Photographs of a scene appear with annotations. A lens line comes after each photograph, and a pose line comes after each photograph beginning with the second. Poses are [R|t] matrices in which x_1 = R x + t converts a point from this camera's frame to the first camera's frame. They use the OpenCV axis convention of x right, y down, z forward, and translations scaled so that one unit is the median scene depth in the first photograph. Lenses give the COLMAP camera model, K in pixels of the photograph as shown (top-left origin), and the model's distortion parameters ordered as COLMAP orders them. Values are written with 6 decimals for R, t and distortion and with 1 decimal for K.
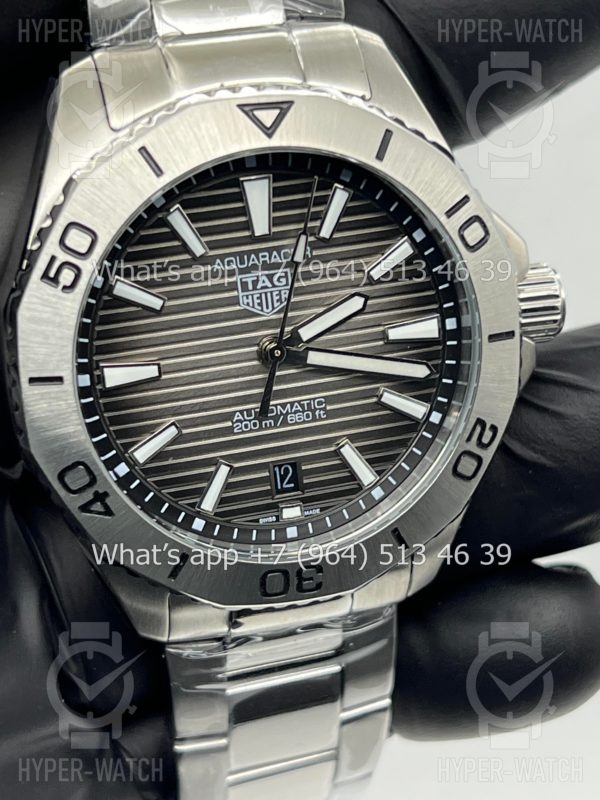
lens RADIAL K [[1903.9, 0, 299.7], [0, 1903.9, 397.2], [0, 0, 1]] dist [0.268235, 0.000000]
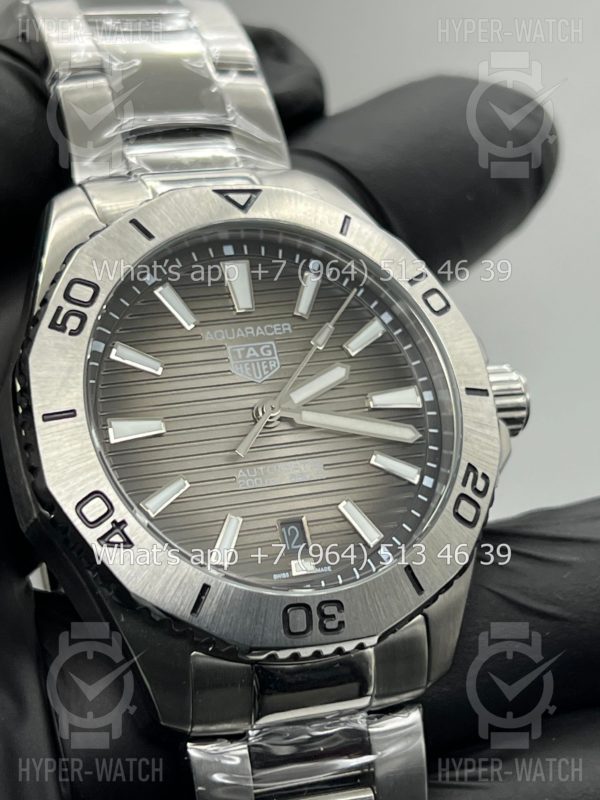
lens RADIAL K [[1903.9, 0, 297.5], [0, 1903.9, 396.2], [0, 0, 1]] dist [0.268235, 0.000000]
pose [[0.990376, -0.090139, 0.105030, -0.107593], [0.130275, 0.863362, -0.487477, 0.483670], [-0.046738, 0.496468, 0.866796, 0.083434]]
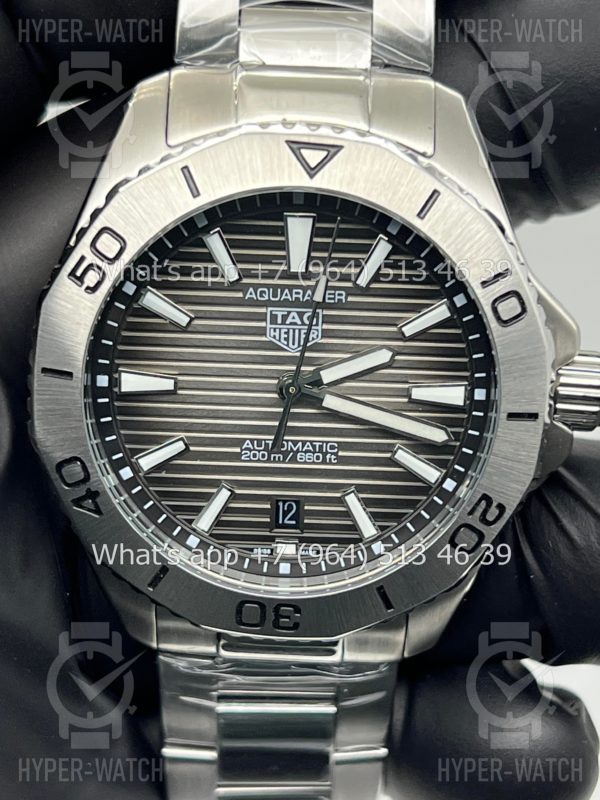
lens RADIAL K [[1903.9, 0, 308.2], [0, 1903.9, 419.8], [0, 0, 1]] dist [0.268235, 0.000000]
pose [[0.958388, 0.191015, -0.212147, 0.211507], [-0.190302, 0.981433, 0.023971, -0.033292], [0.212787, 0.017398, 0.976944, 0.019298]]
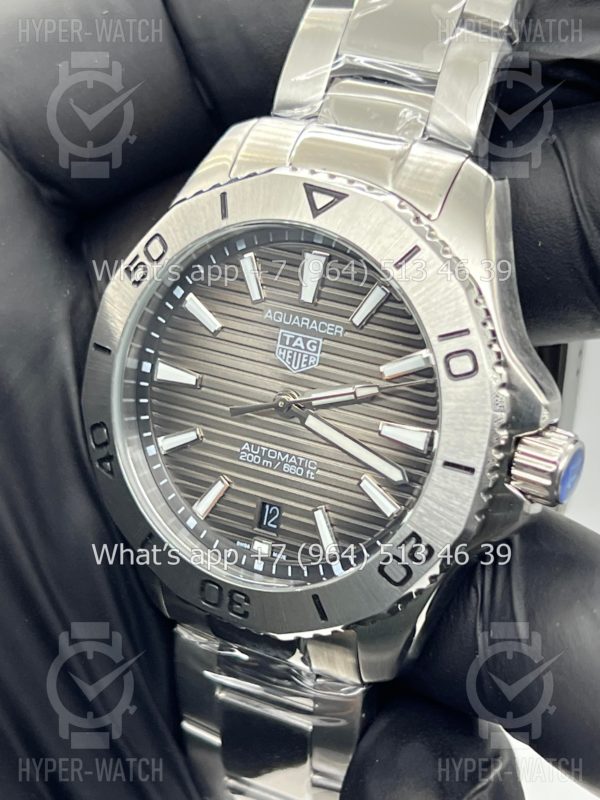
lens RADIAL K [[1903.9, 0, 299.6], [0, 1903.9, 403.6], [0, 0, 1]] dist [0.268235, 0.000000]
pose [[0.707859, 0.335506, -0.621588, 0.693973], [-0.391246, 0.918903, 0.050436, -0.084072], [0.588101, 0.207493, 0.781719, 0.123042]]
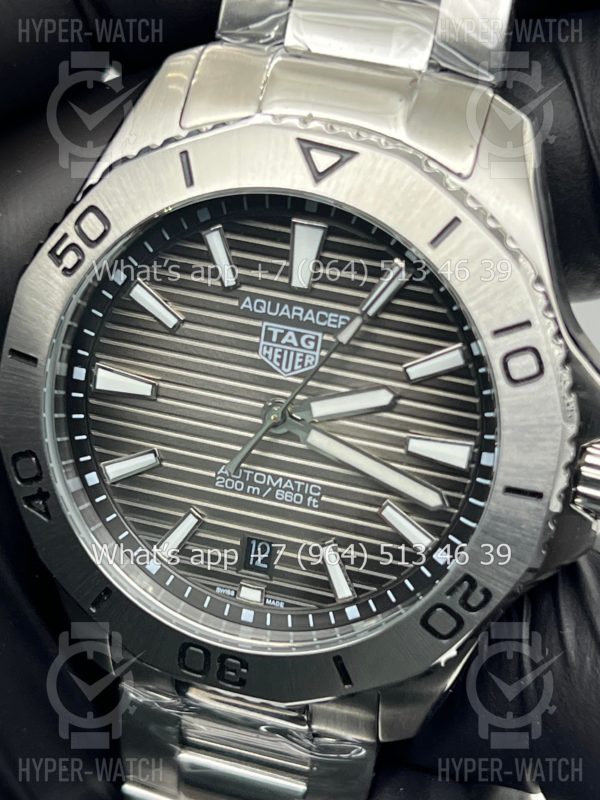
lens RADIAL K [[1903.9, 0, 304.2], [0, 1903.9, 404.1], [0, 0, 1]] dist [0.268235, 0.000000]
pose [[0.841713, 0.338833, -0.420370, 0.369636], [-0.341470, 0.937158, 0.071652, -0.097256], [0.418231, 0.083234, 0.904519, 0.199782]]
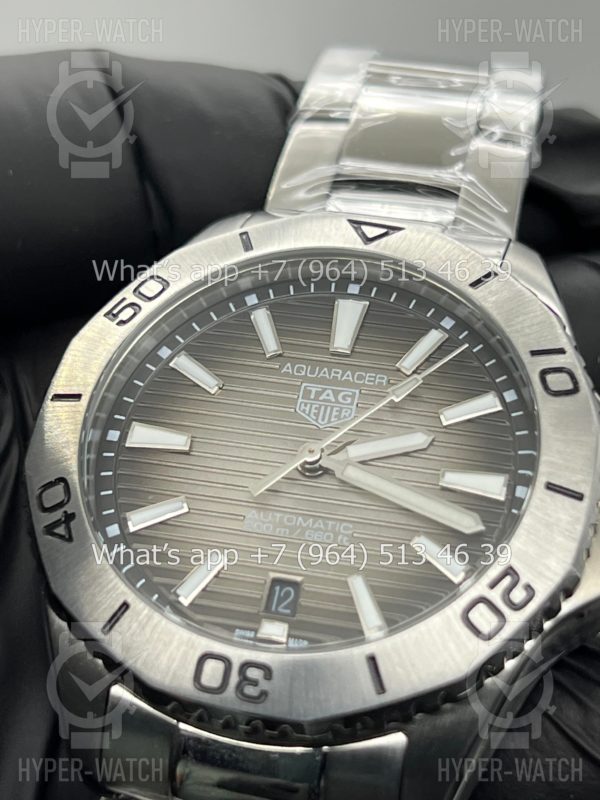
lens RADIAL K [[1903.9, 0, 296.2], [0, 1903.9, 394.1], [0, 0, 1]] dist [0.268235, 0.000000]
pose [[0.879567, 0.081641, -0.468719, 0.402140], [-0.376904, 0.720789, -0.581727, 0.484434], [0.290354, 0.688330, 0.664753, 0.374879]]
